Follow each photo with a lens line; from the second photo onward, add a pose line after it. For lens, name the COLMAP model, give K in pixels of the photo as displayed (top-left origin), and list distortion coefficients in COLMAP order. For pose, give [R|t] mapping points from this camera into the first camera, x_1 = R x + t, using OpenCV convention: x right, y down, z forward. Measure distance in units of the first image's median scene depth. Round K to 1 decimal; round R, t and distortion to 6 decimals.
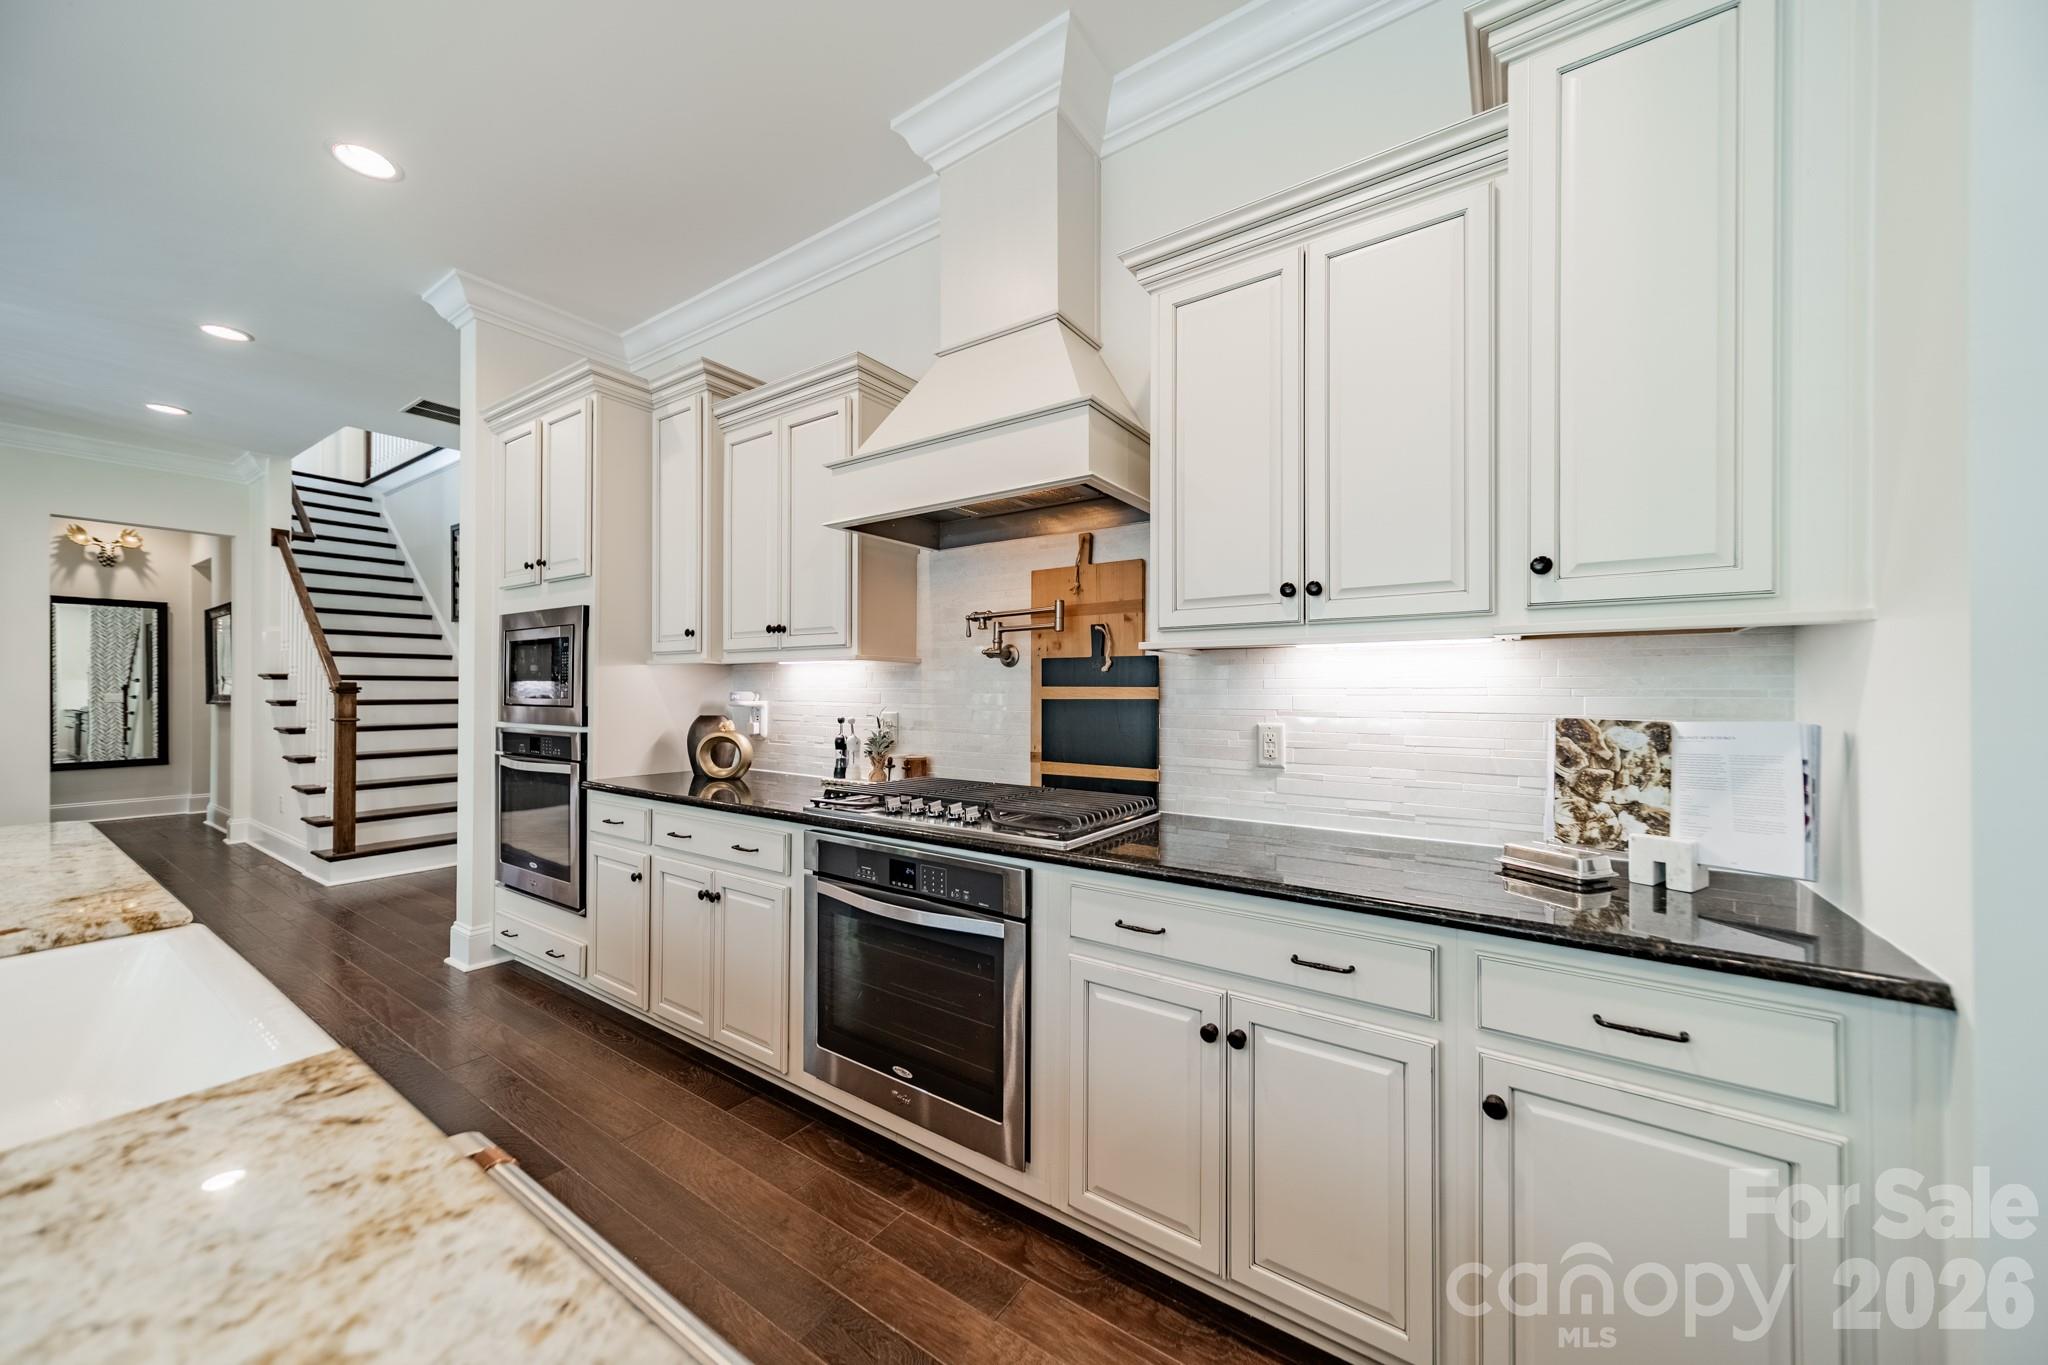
lens RADIAL K [[728.5, 0, 1027.3], [0, 728.5, 687.3], [0, 0, 1]] dist [0.009117, -0.000203]
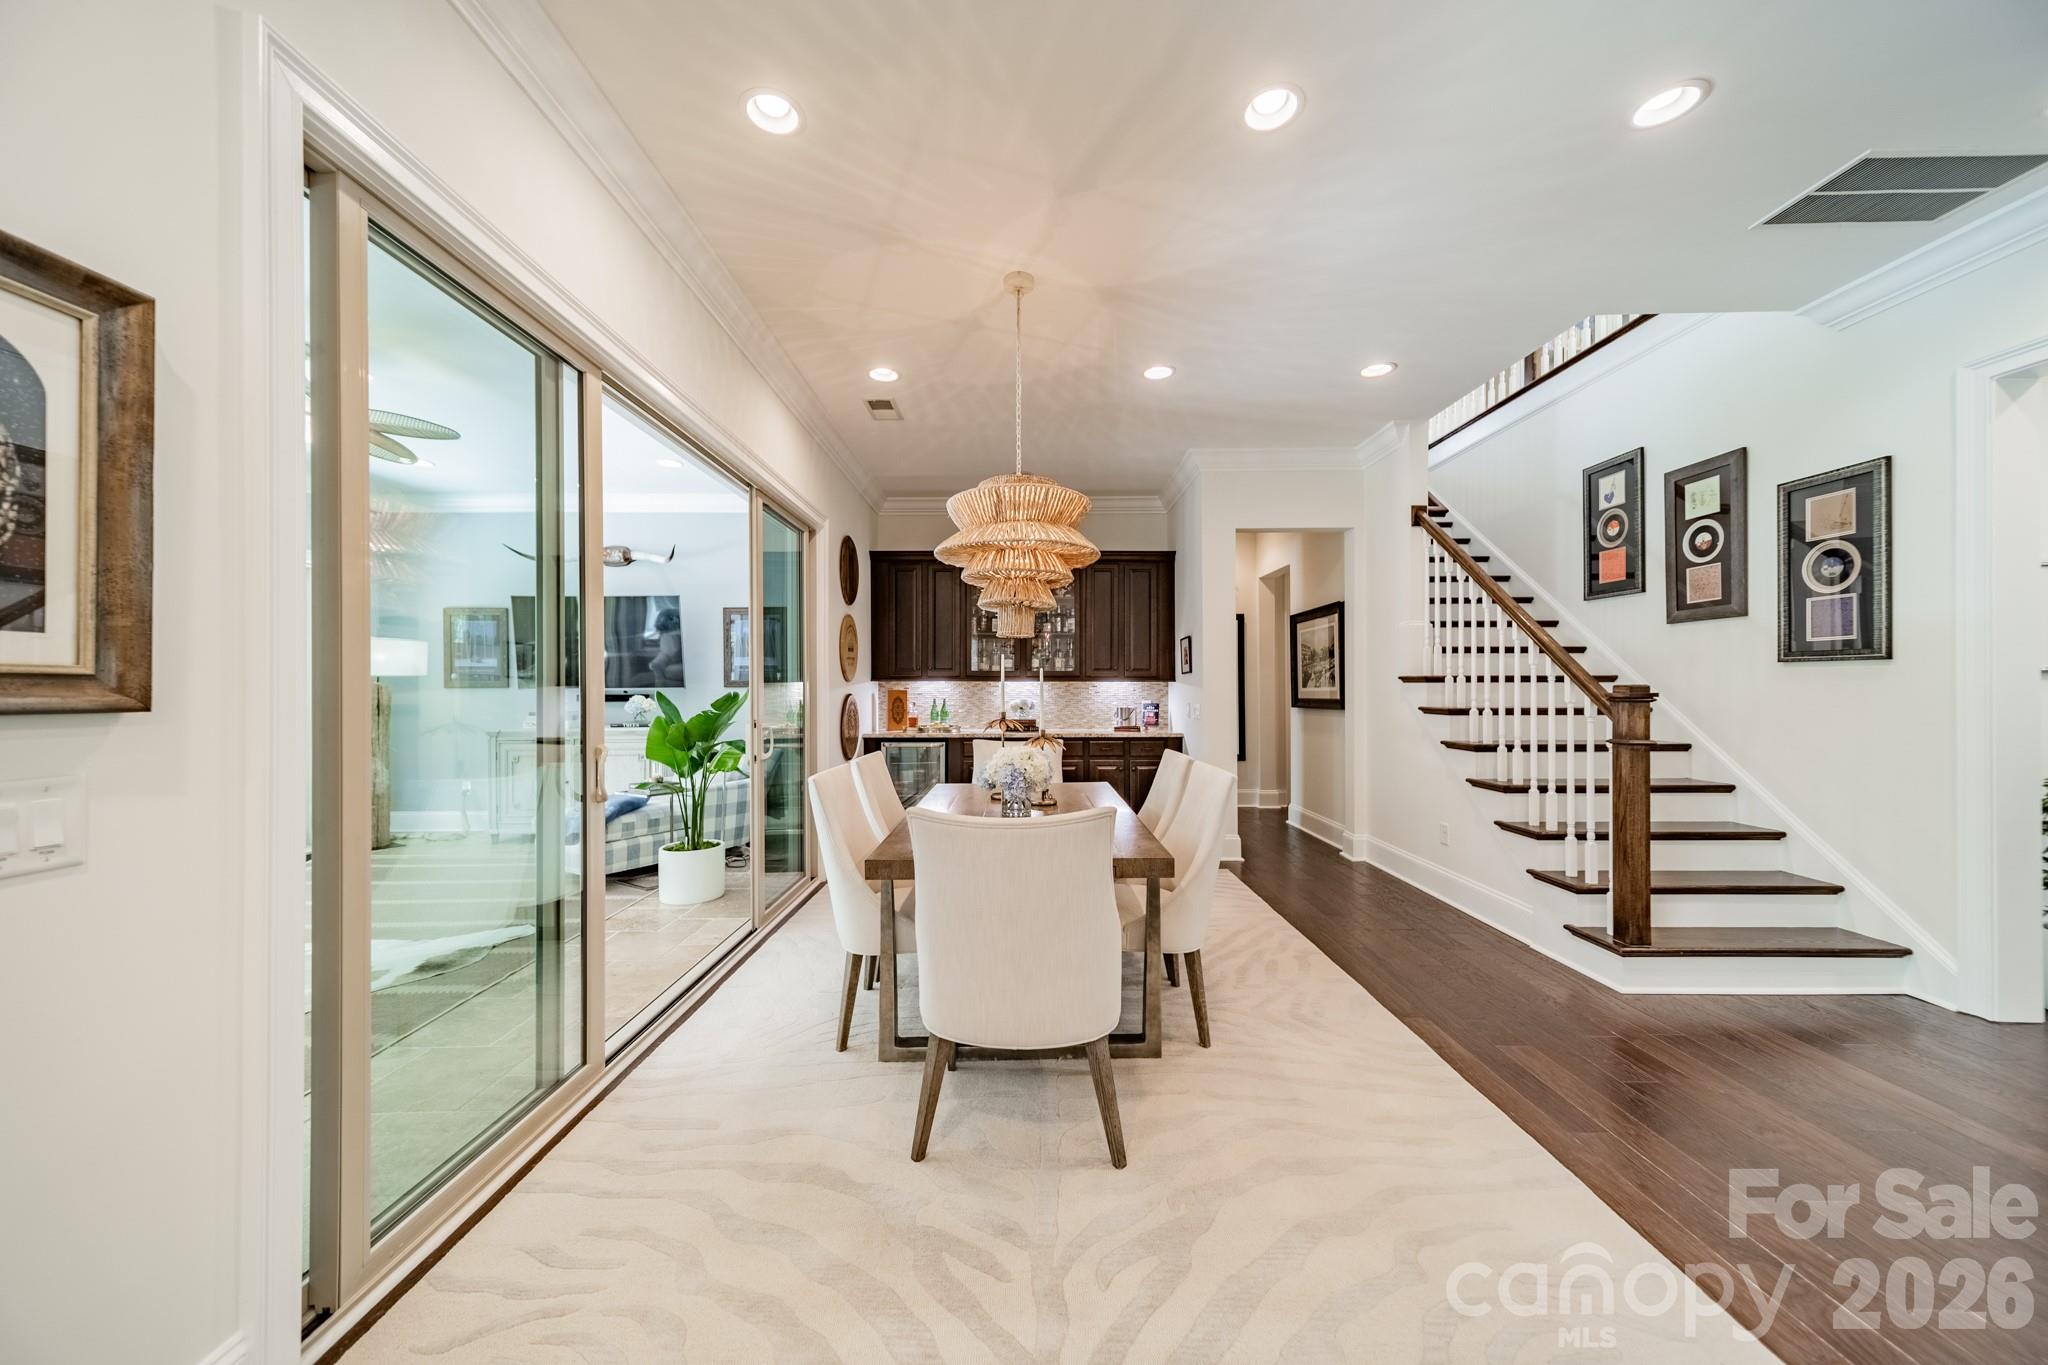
lens RADIAL K [[725.4, 0, 1019.0], [0, 725.4, 691.2], [0, 0, 1]] dist [0.008828, -0.000079]
pose [[0.564038, -0.001231, -0.825748, -0.632487], [0.003431, 0.999994, 0.000853, -0.001514], [0.825741, -0.003315, 0.564039, 0.155908]]
